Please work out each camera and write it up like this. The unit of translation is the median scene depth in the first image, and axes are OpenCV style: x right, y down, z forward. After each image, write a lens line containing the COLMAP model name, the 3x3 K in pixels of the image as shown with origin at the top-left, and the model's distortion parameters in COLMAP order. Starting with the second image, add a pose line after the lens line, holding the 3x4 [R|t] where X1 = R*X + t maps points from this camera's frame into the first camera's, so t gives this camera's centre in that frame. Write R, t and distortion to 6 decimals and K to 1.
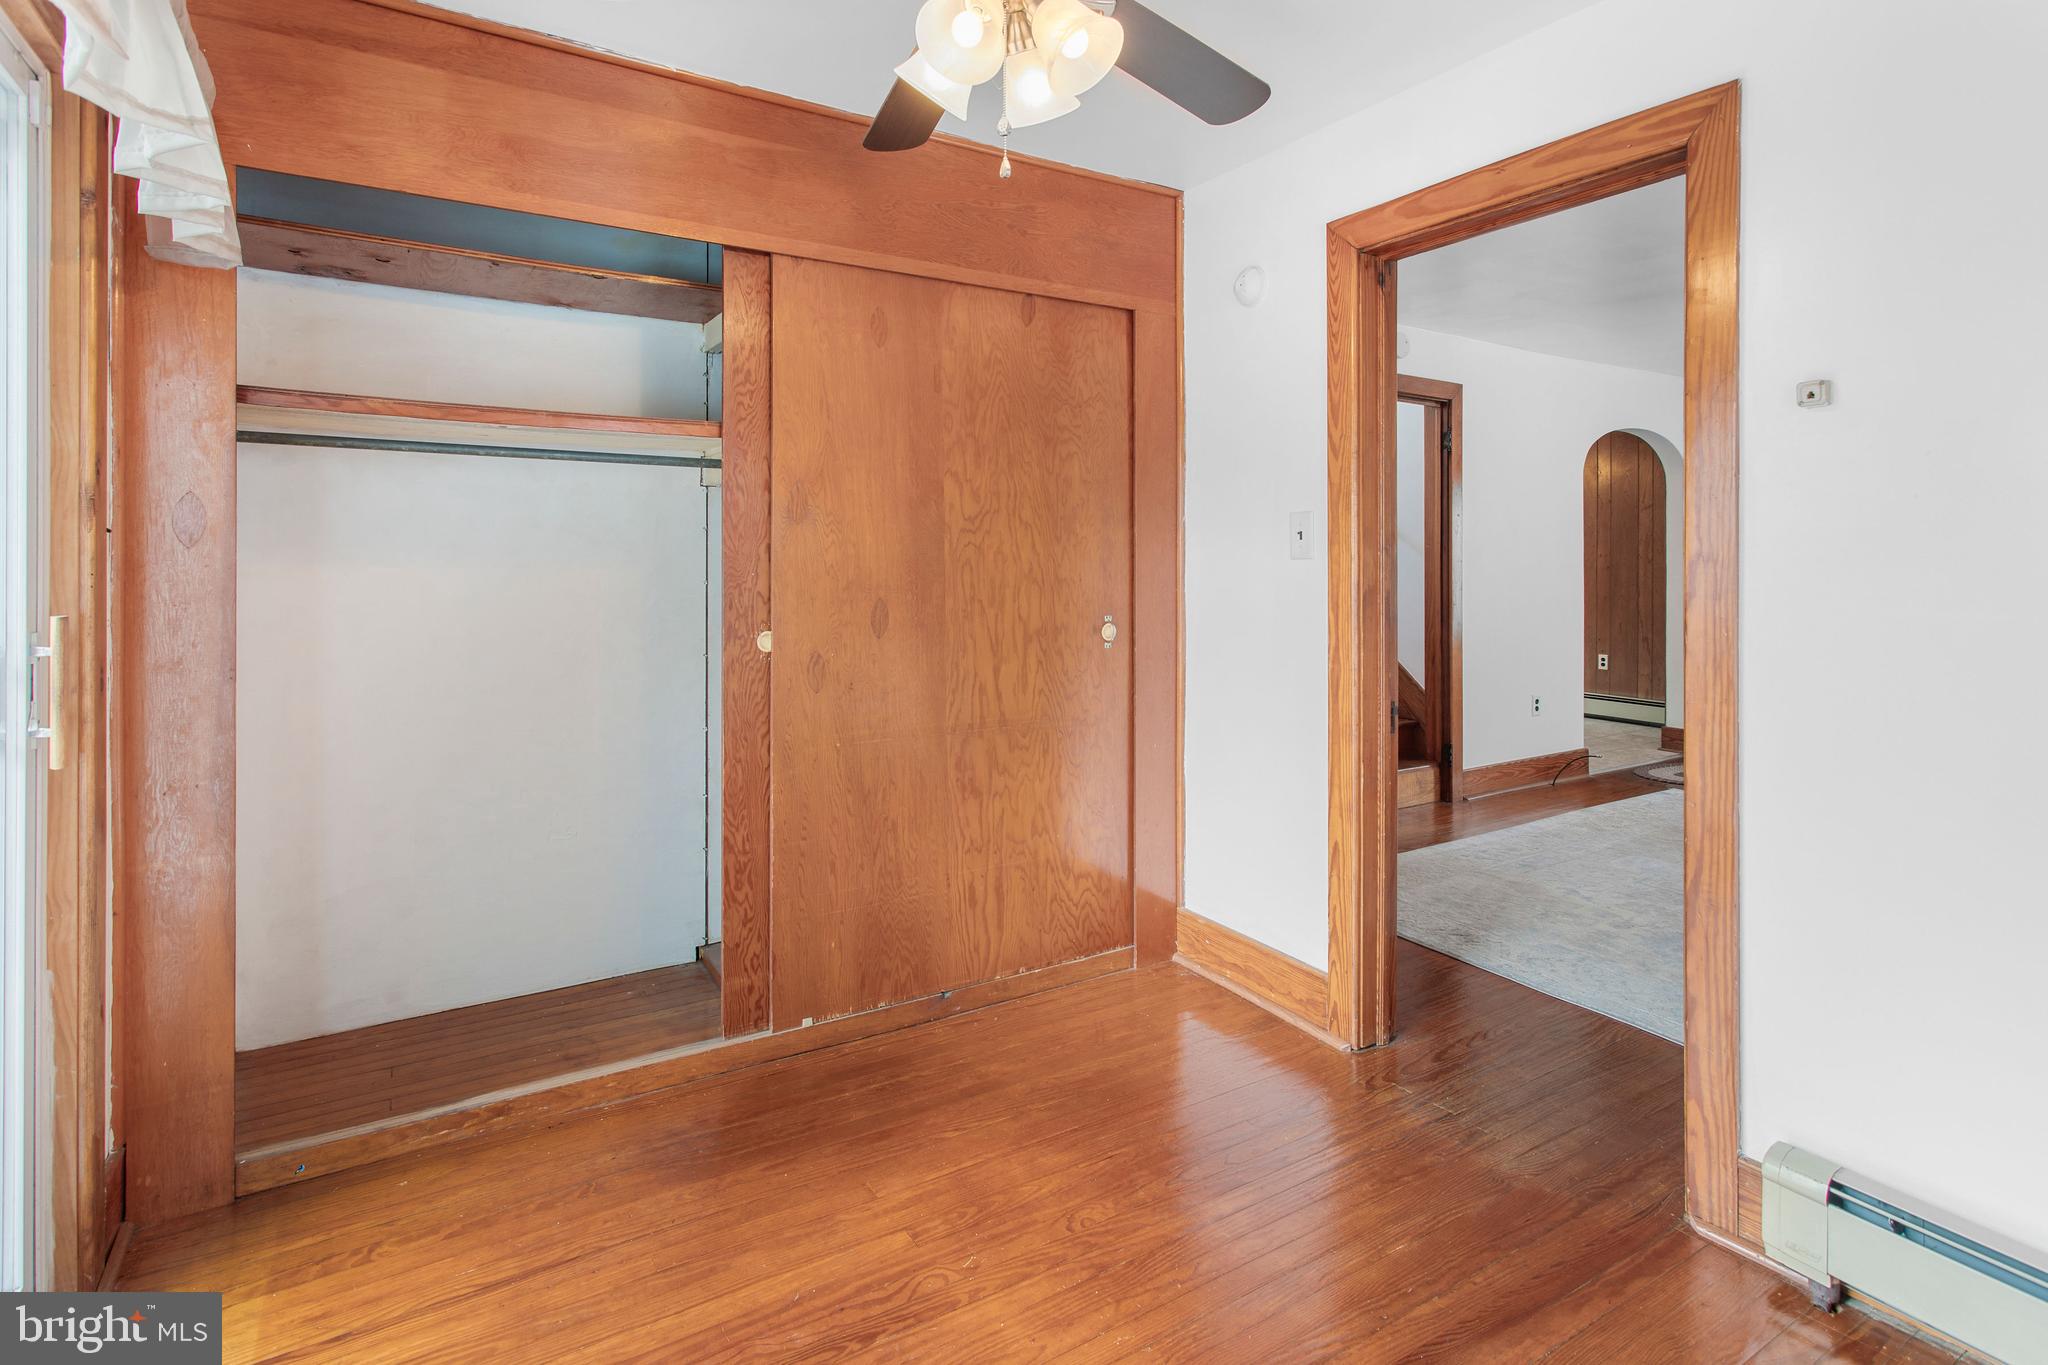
lens RADIAL K [[998.8, 0, 1020.5], [0, 998.8, 551.7], [0, 0, 1]] dist [-0.002599, 0.000228]
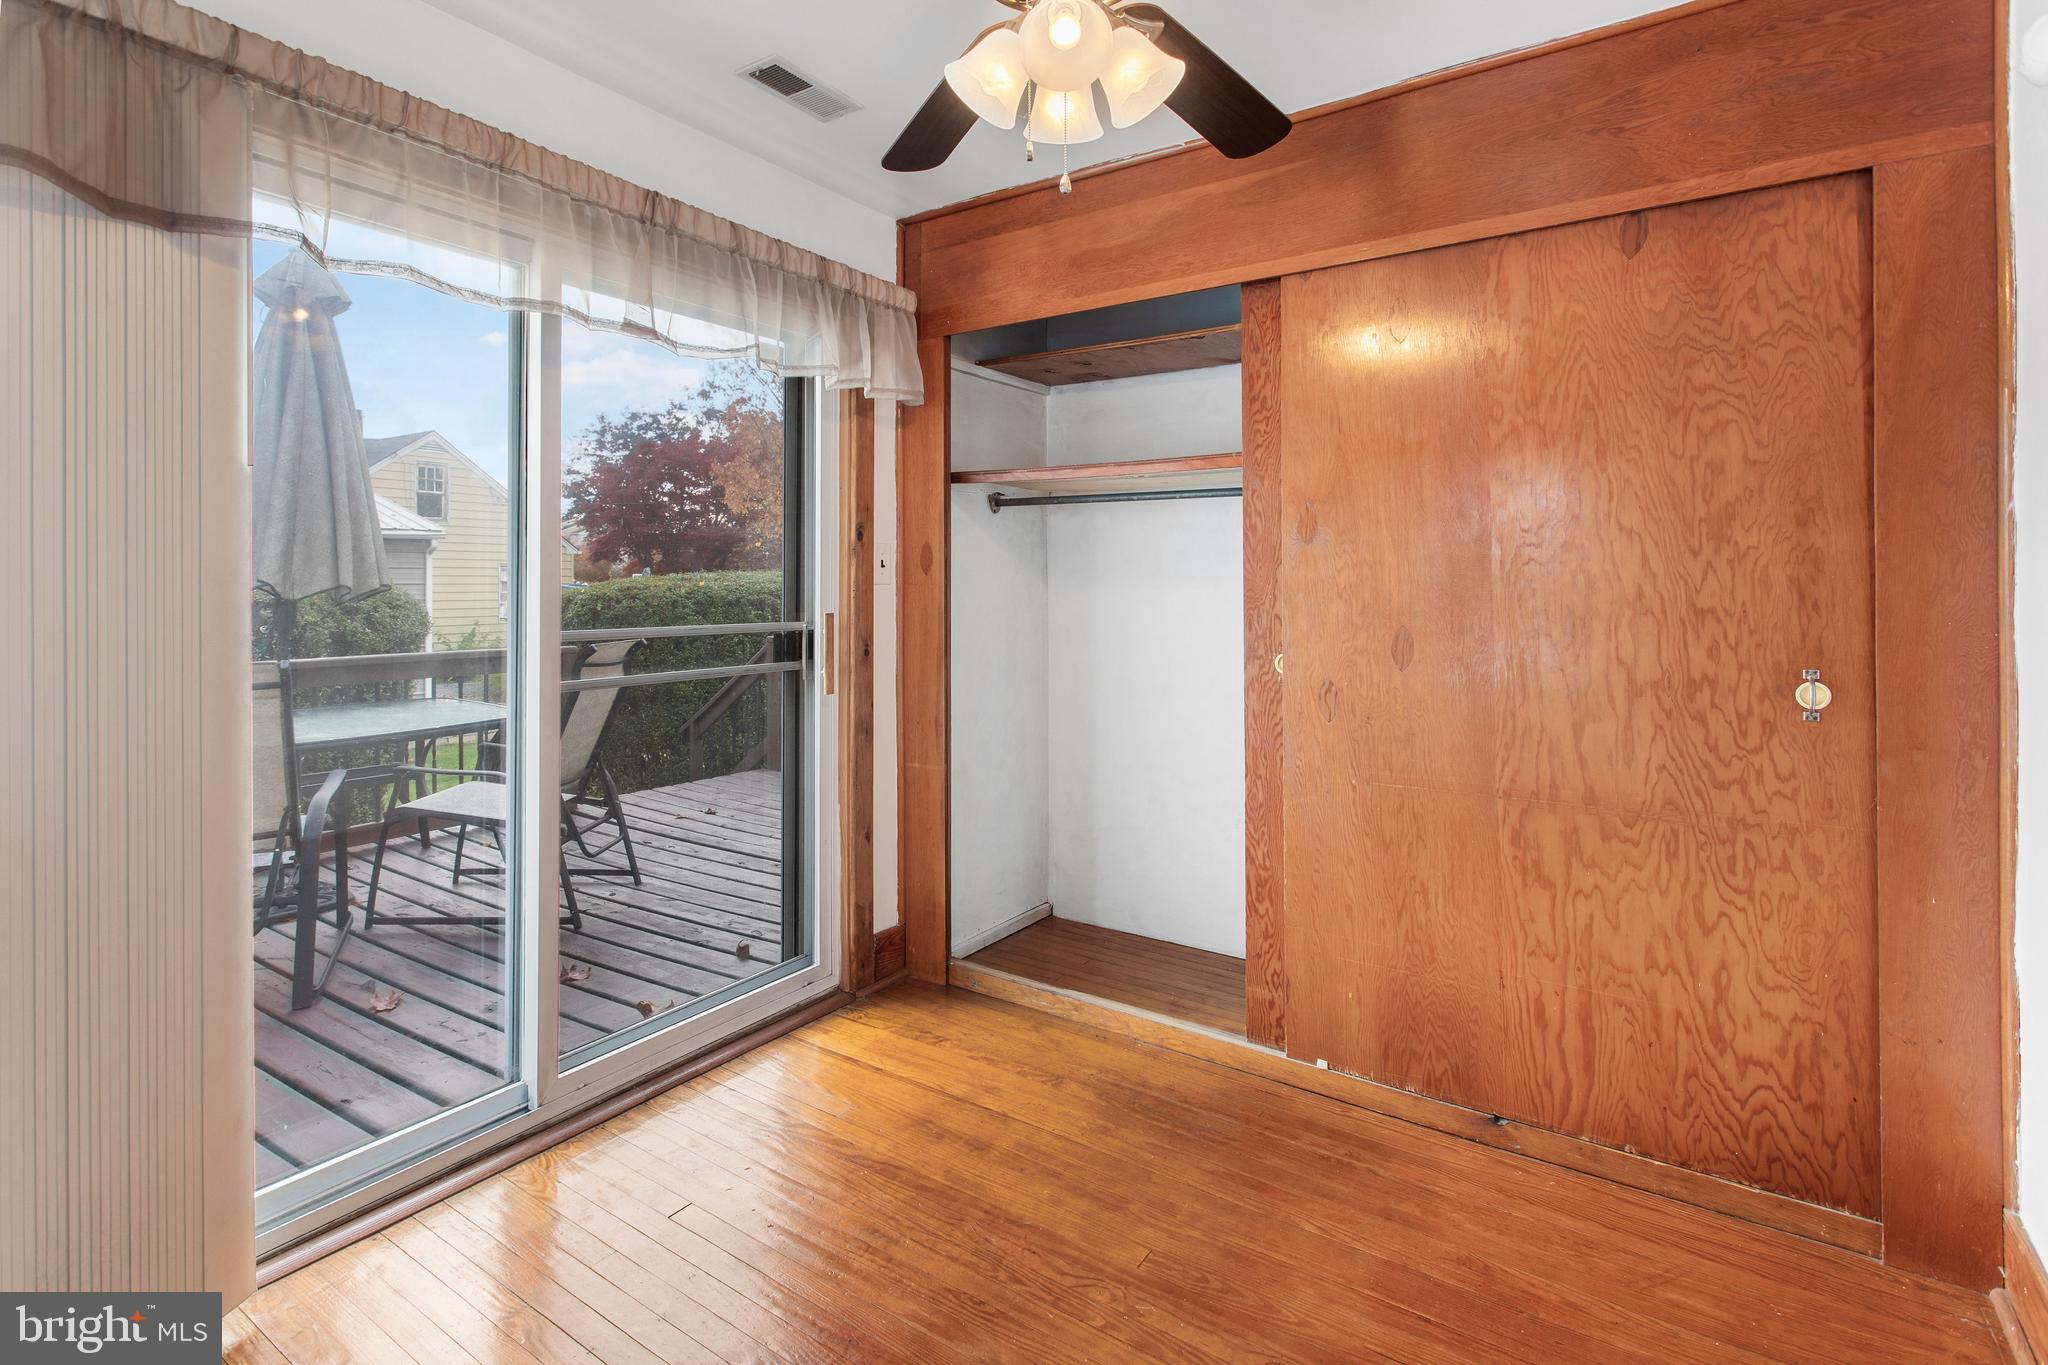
lens RADIAL K [[991.3, 0, 1023.4], [0, 991.3, 579.7], [0, 0, 1]] dist [0.001535, 0.001745]
pose [[0.419288, -0.007535, -0.907822, 0.488846], [0.006446, 0.999965, -0.005322, 0.008080], [0.907830, -0.003620, 0.419322, 0.311272]]
